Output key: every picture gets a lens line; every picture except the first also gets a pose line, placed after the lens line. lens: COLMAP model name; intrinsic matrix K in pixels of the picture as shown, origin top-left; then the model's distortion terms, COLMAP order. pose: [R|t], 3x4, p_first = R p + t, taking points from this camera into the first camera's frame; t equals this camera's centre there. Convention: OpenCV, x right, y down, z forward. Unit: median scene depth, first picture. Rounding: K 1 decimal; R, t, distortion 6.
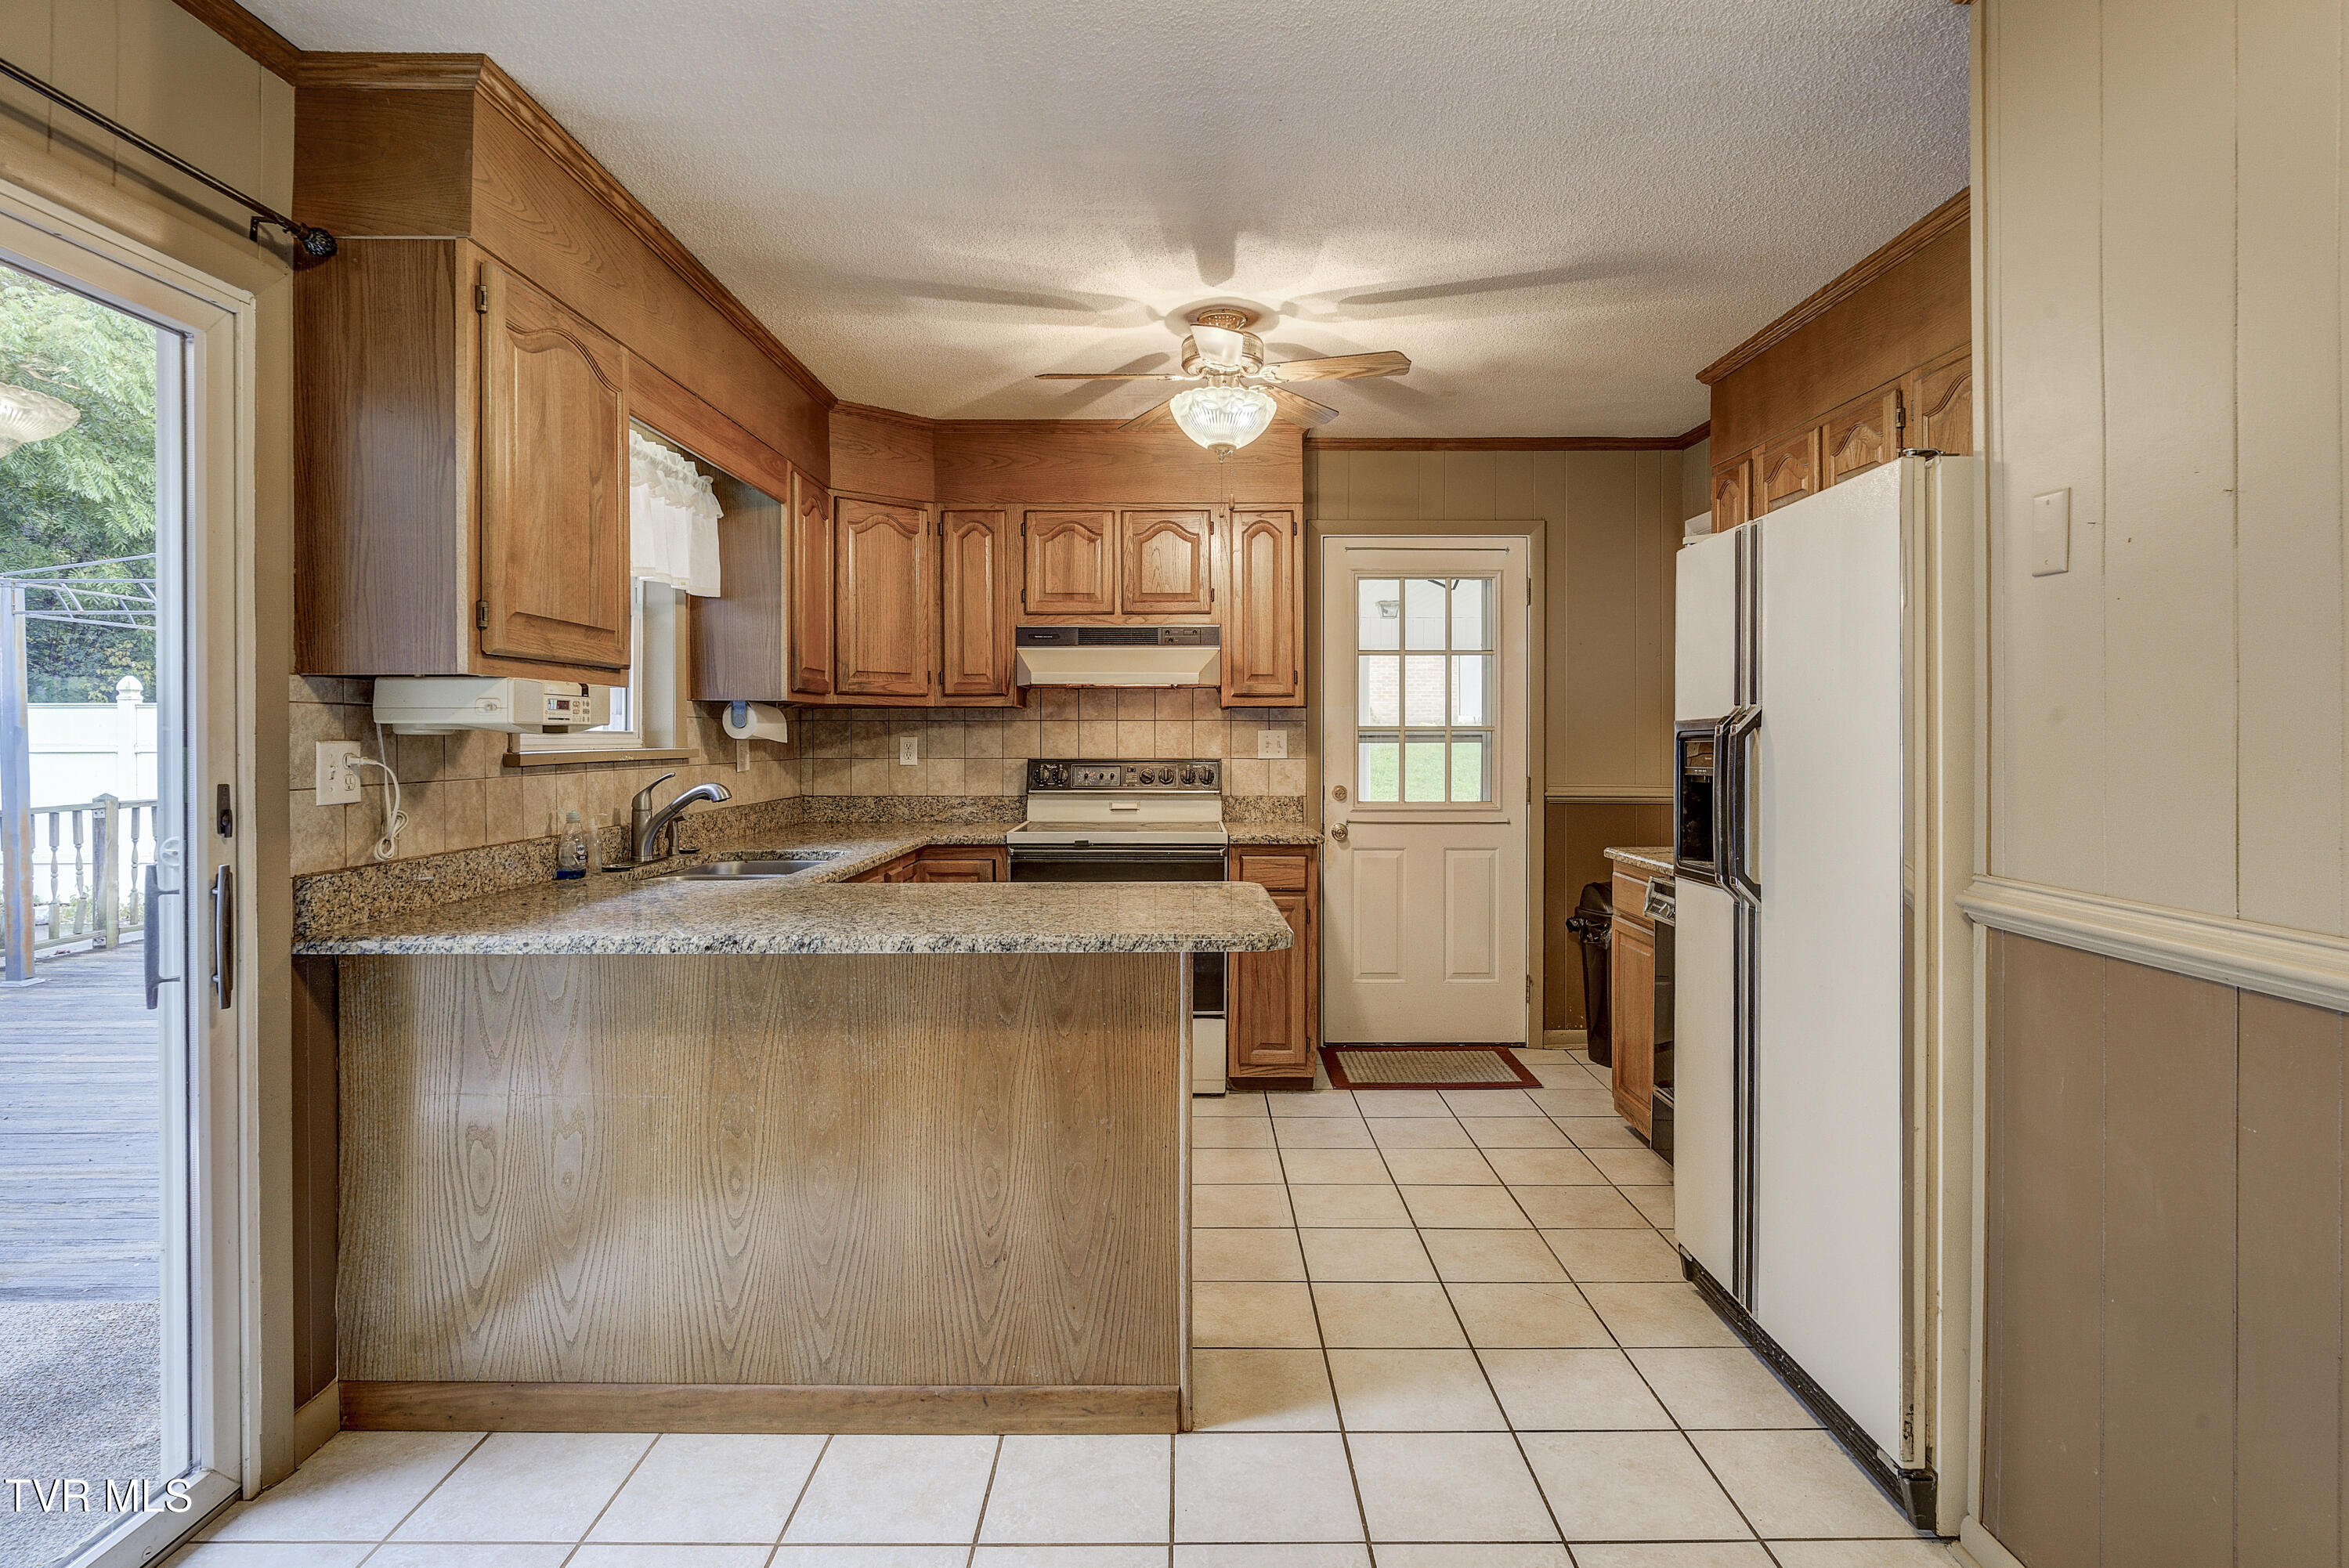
lens RADIAL K [[1230.8, 0, 1173.2], [0, 1230.8, 740.5], [0, 0, 1]] dist [-0.003149, -0.000676]
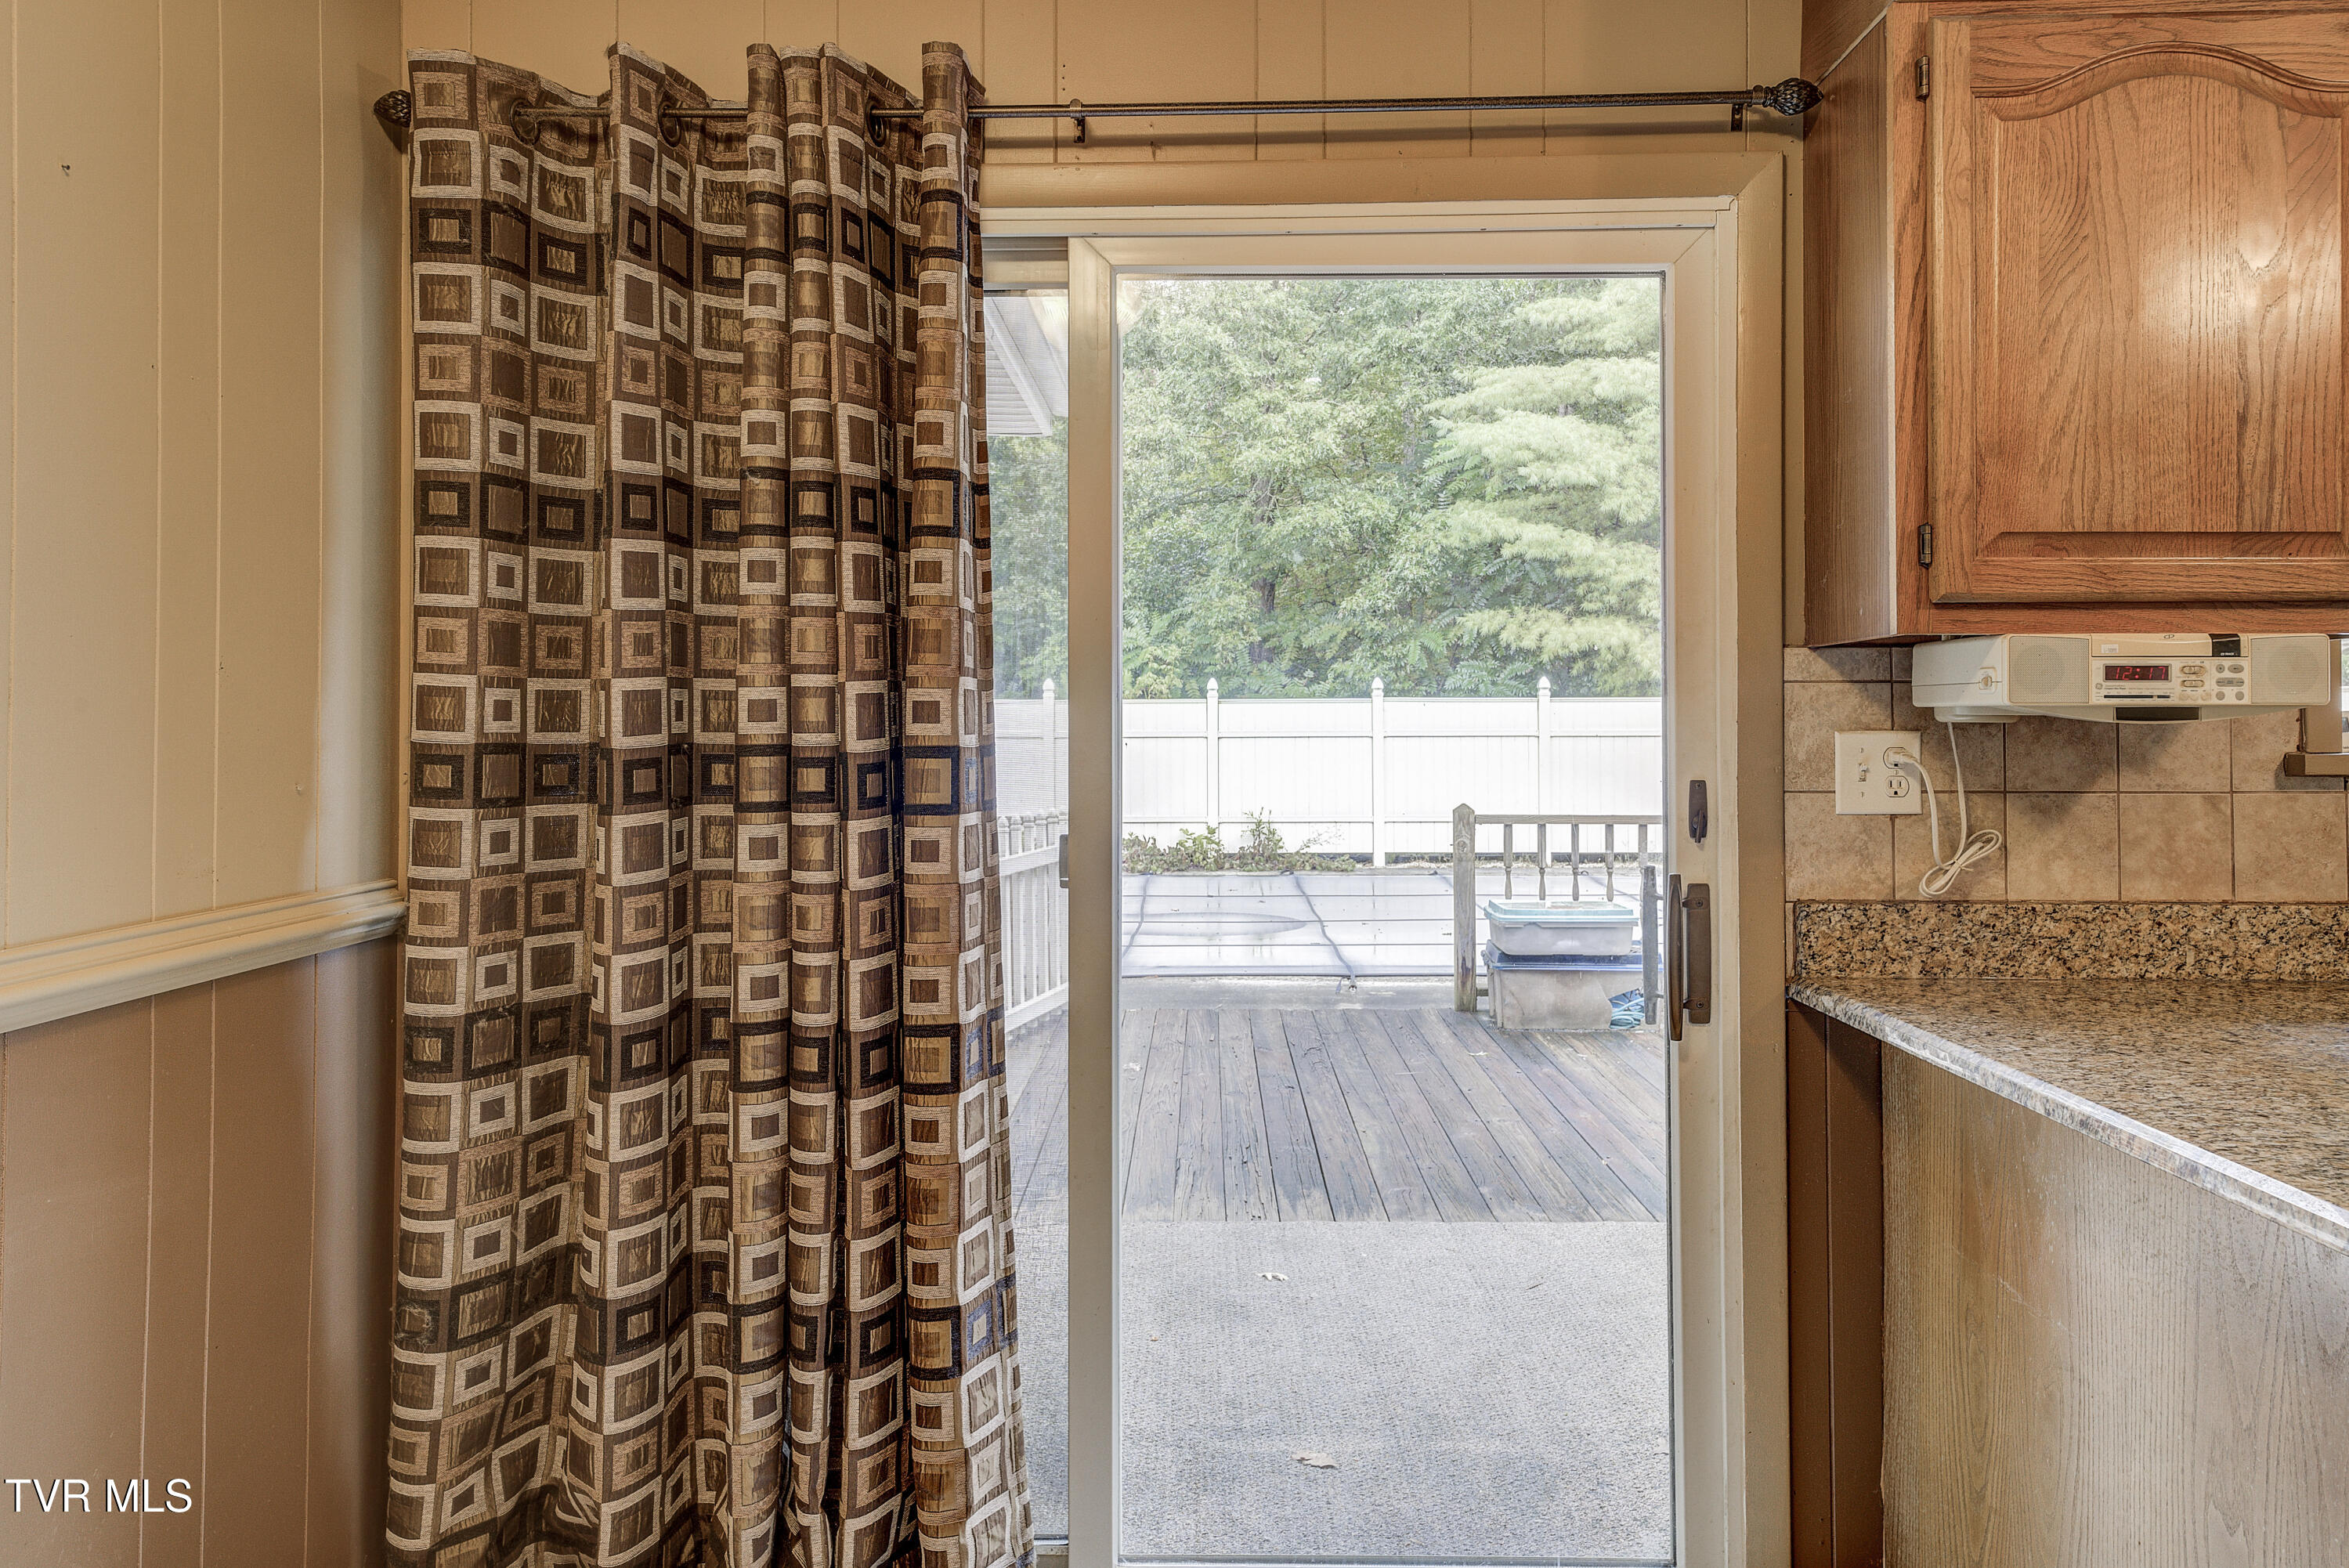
lens RADIAL K [[1563.4, 0, 1196.2], [0, 1563.4, 699.1], [0, 0, 1]] dist [0.016831, 0.001945]
pose [[-0.007847, -0.012233, -0.999894, 0.142524], [-0.003173, 0.999920, -0.012208, -0.002957], [0.999964, 0.003077, -0.007886, 0.288379]]
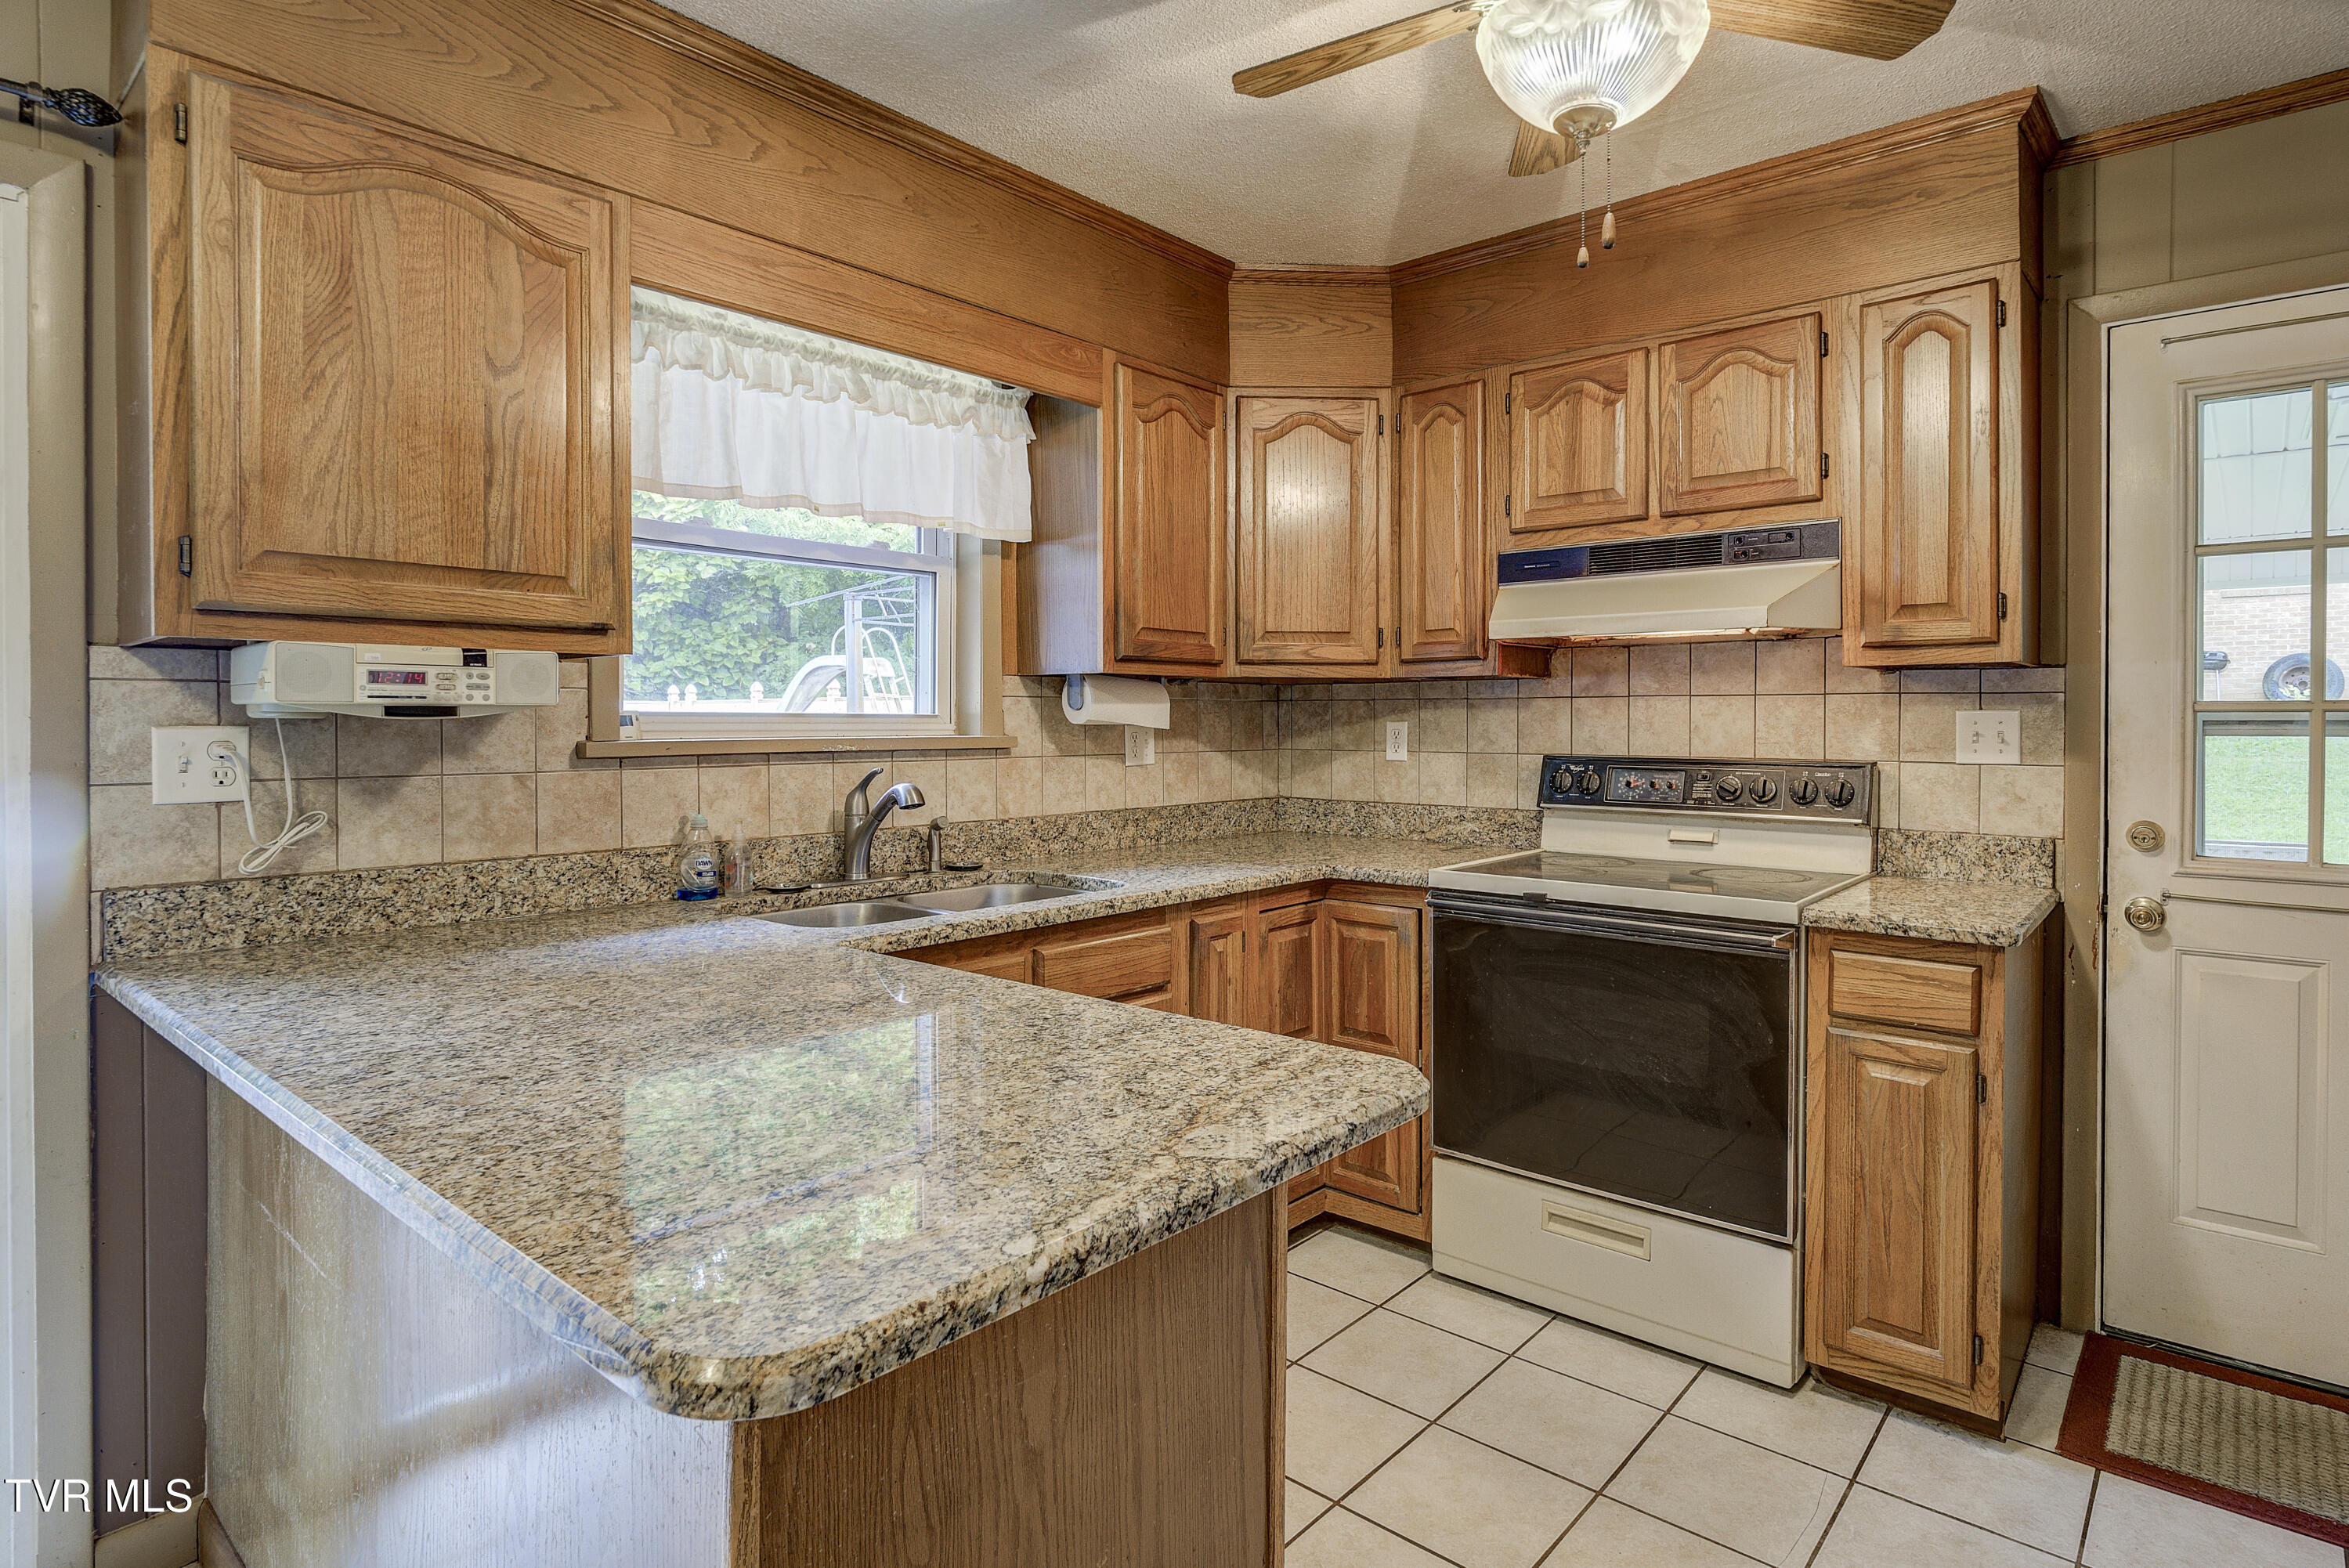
lens RADIAL K [[1230.8, 0, 1184.0], [0, 1230.8, 733.1], [0, 0, 1]] dist [-0.003149, -0.000676]
pose [[0.758119, 0.007906, -0.652069, 0.175182], [-0.003427, 0.999961, 0.008140, -0.001906], [0.652108, -0.003936, 0.758116, 0.395219]]
